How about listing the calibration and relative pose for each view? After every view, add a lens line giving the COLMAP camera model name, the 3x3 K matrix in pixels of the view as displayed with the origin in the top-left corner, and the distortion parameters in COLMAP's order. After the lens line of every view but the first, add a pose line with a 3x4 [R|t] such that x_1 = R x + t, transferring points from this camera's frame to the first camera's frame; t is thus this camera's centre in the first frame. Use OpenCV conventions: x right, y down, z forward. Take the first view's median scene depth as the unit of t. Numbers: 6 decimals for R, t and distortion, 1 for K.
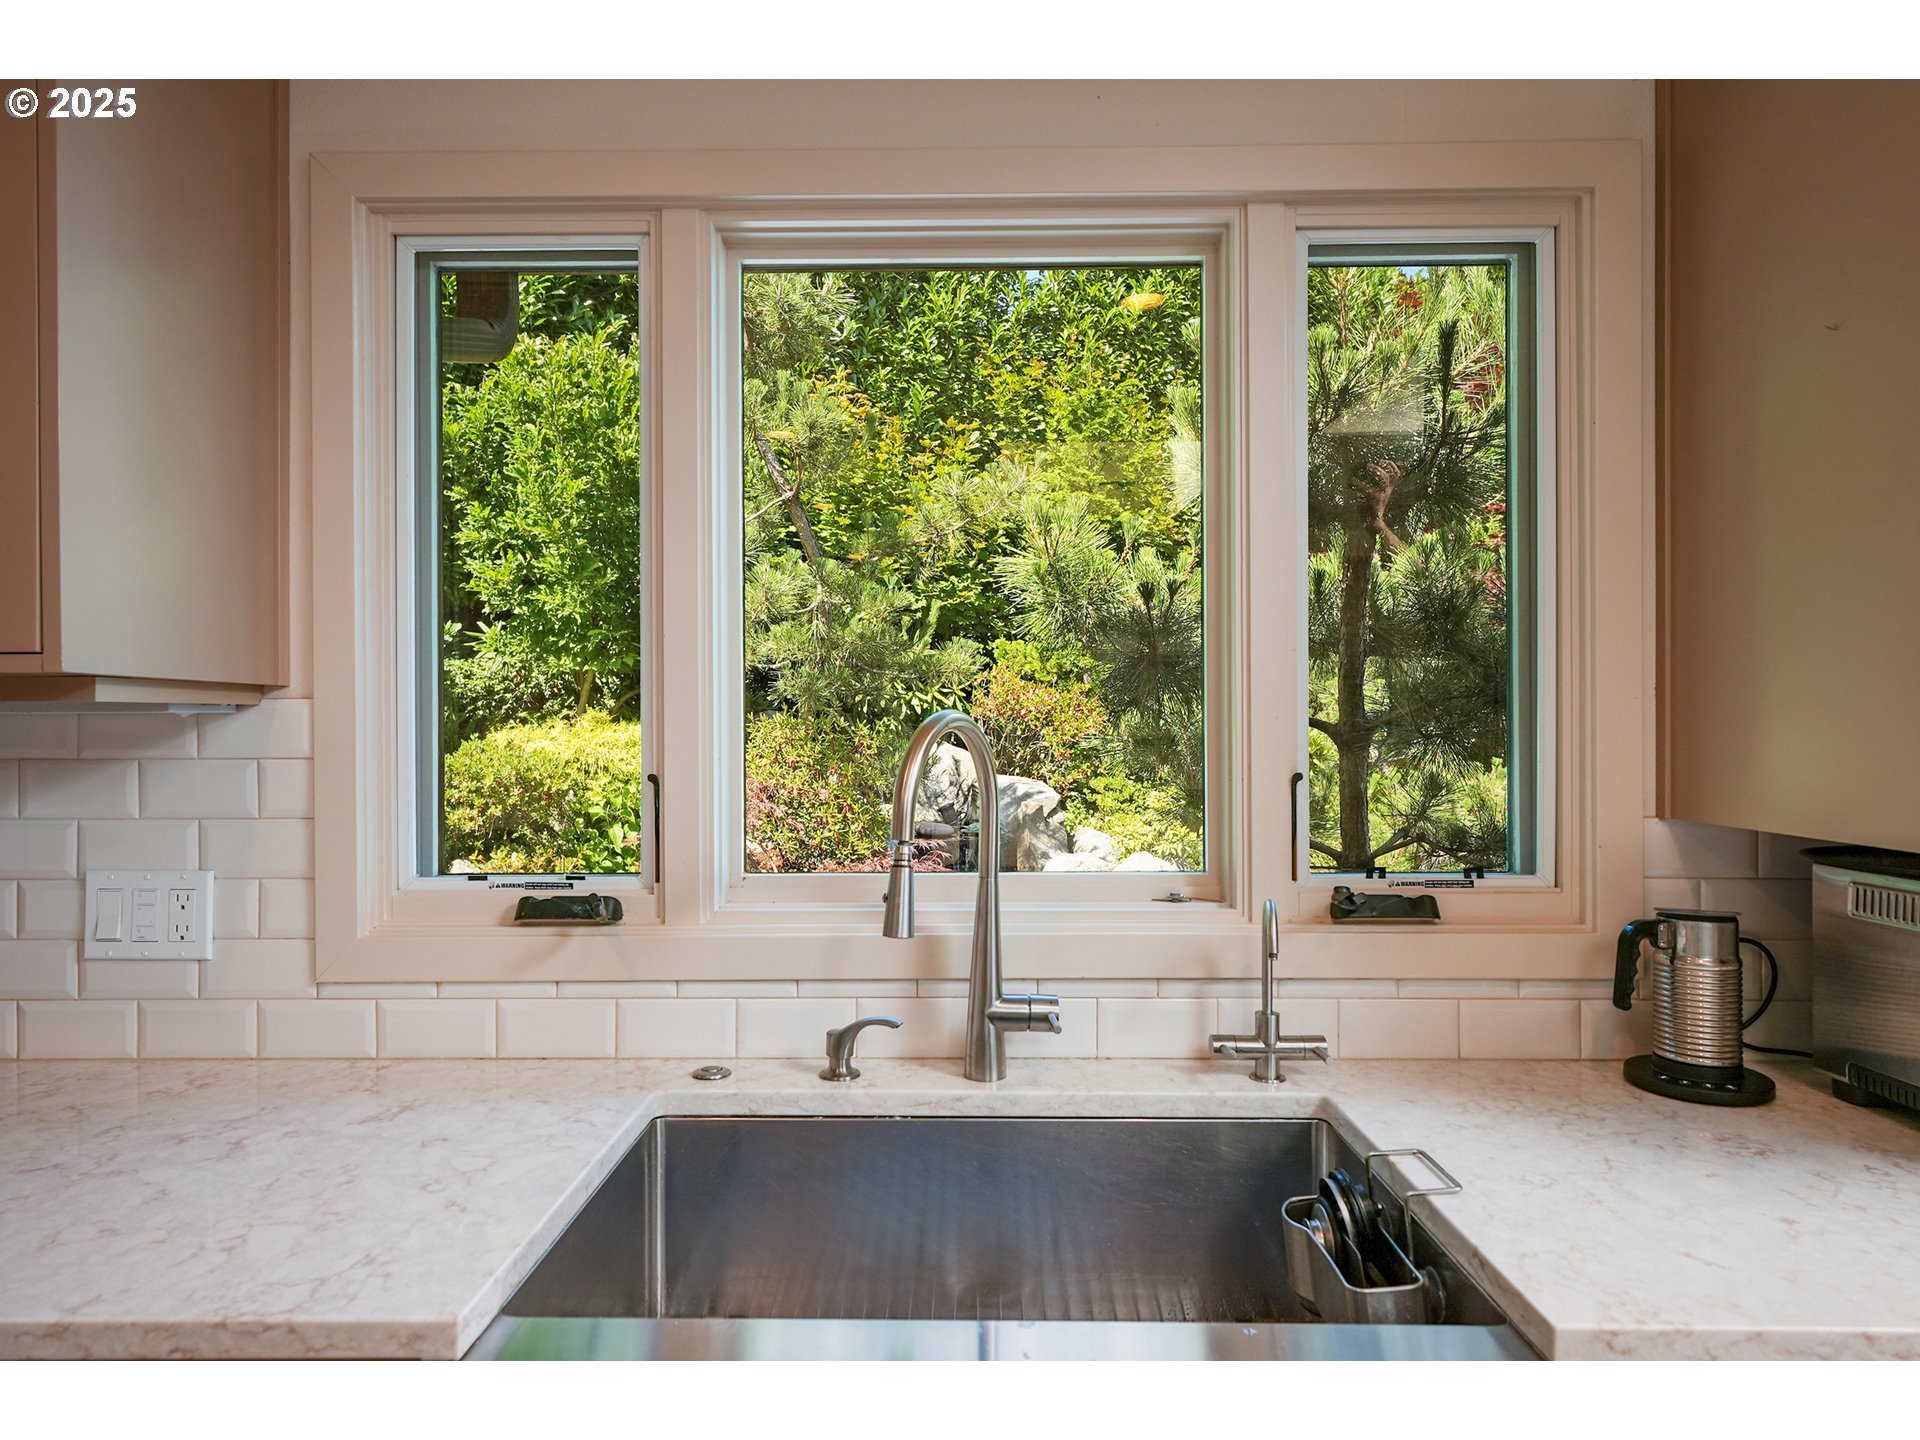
lens RADIAL K [[1113.0, 0, 954.2], [0, 1113.0, 723.5], [0, 0, 1]] dist [-0.001280, -0.000982]
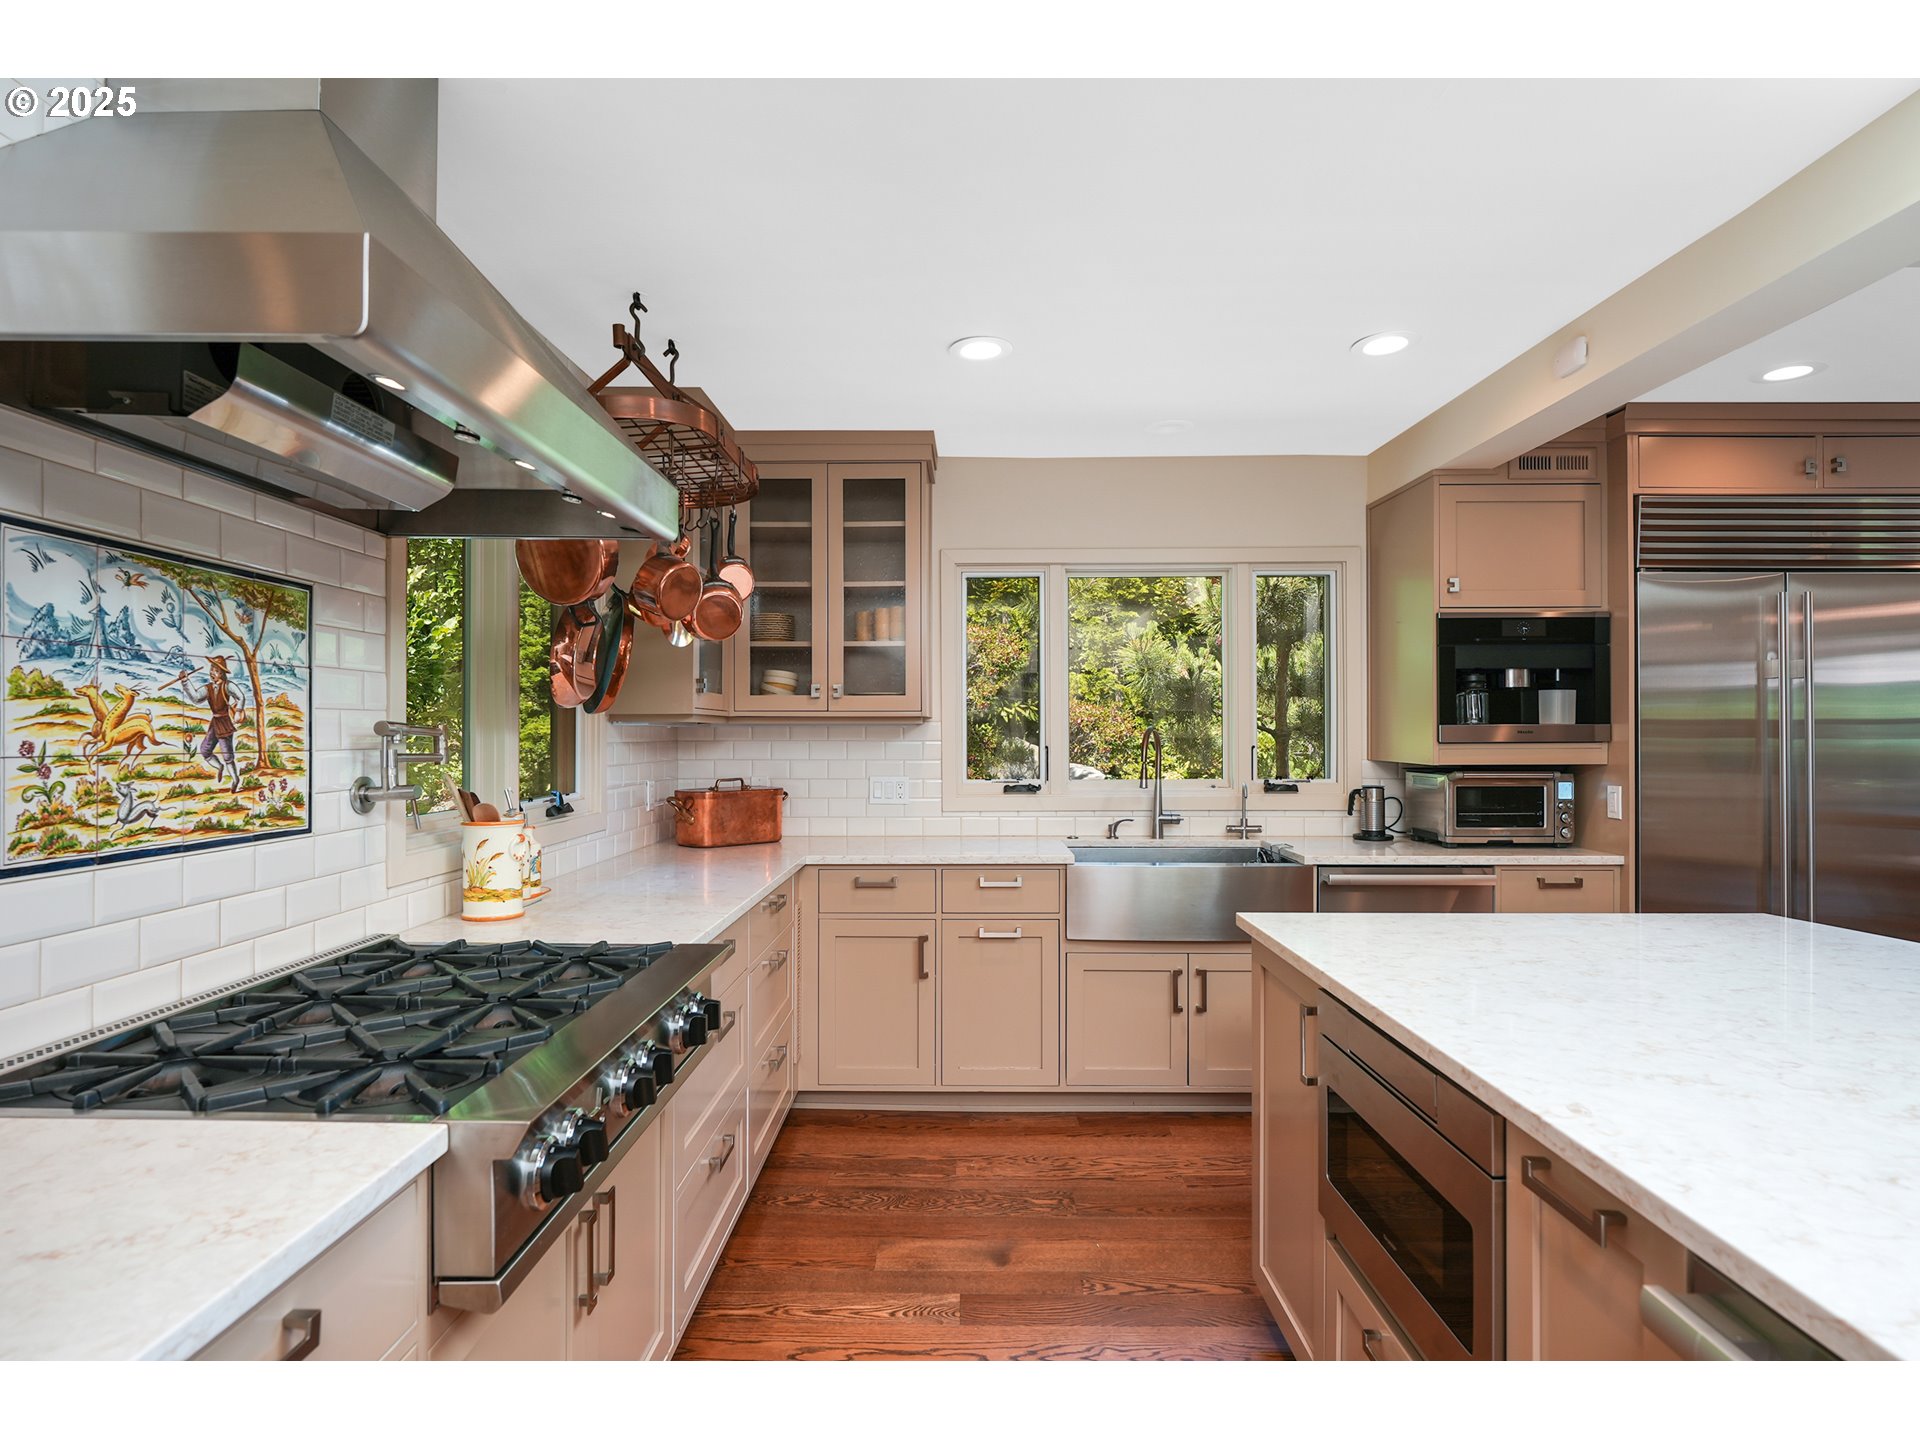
lens RADIAL K [[985.8, 0, 959.1], [0, 985.8, 722.6], [0, 0, 1]] dist [-0.006790, 0.002523]
pose [[1.000000, 0.000048, -0.000177, -0.115129], [-0.000048, 0.999989, -0.004763, -0.001794], [0.000177, 0.004763, 0.999989, -0.392937]]
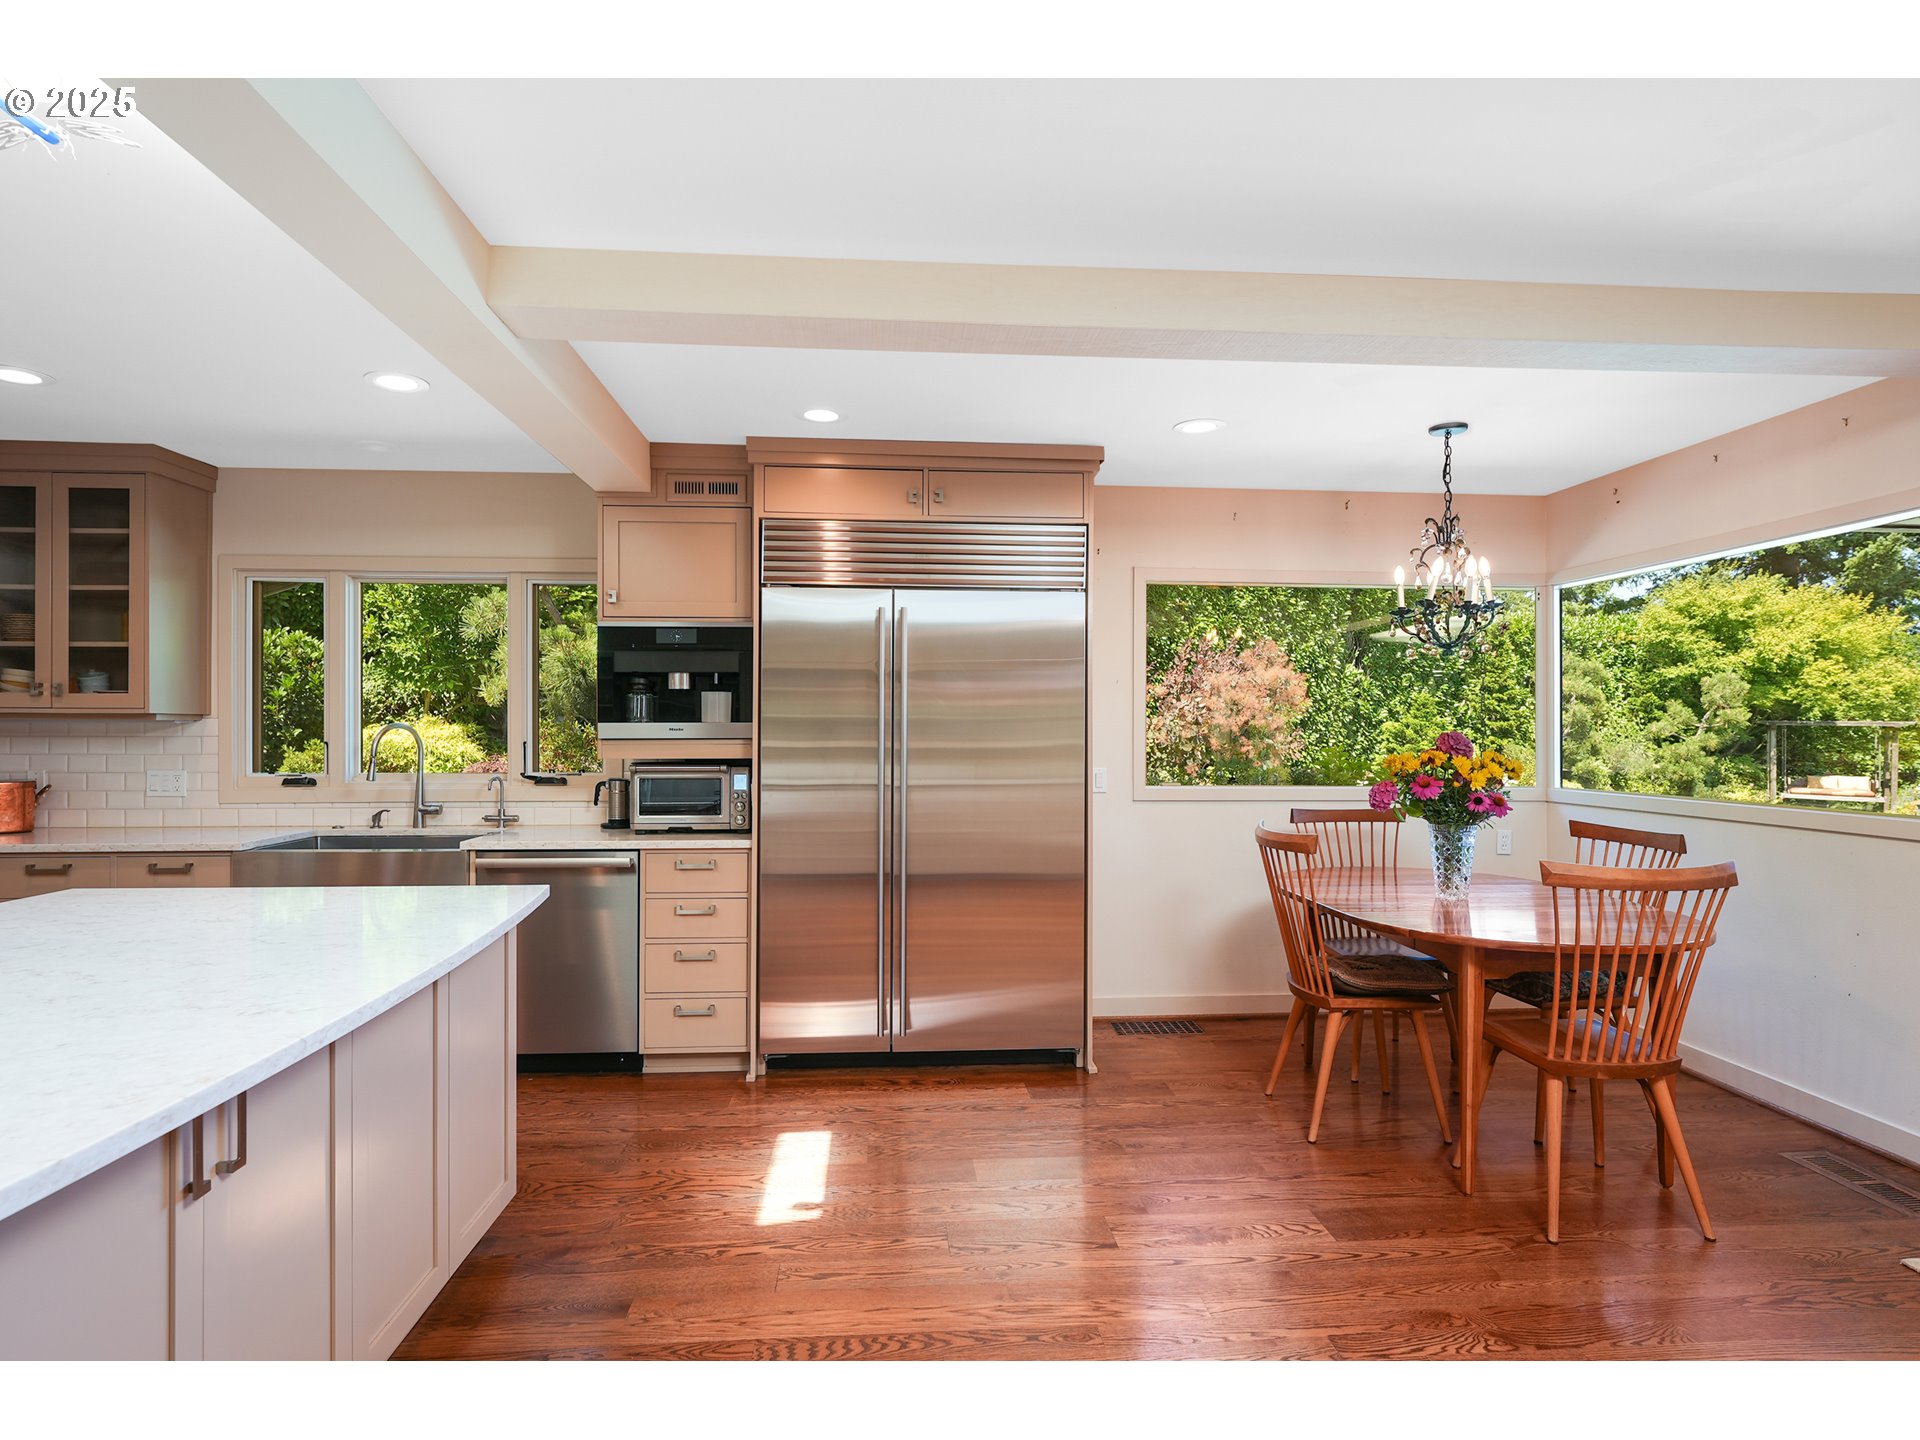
lens RADIAL K [[985.8, 0, 940.2], [0, 985.8, 724.4], [0, 0, 1]] dist [-0.006790, 0.002523]
pose [[0.996615, 0.003358, 0.082139, 0.292811], [-0.003413, 0.999994, 0.000528, -0.003270], [-0.082137, -0.000807, 0.996621, -0.464165]]
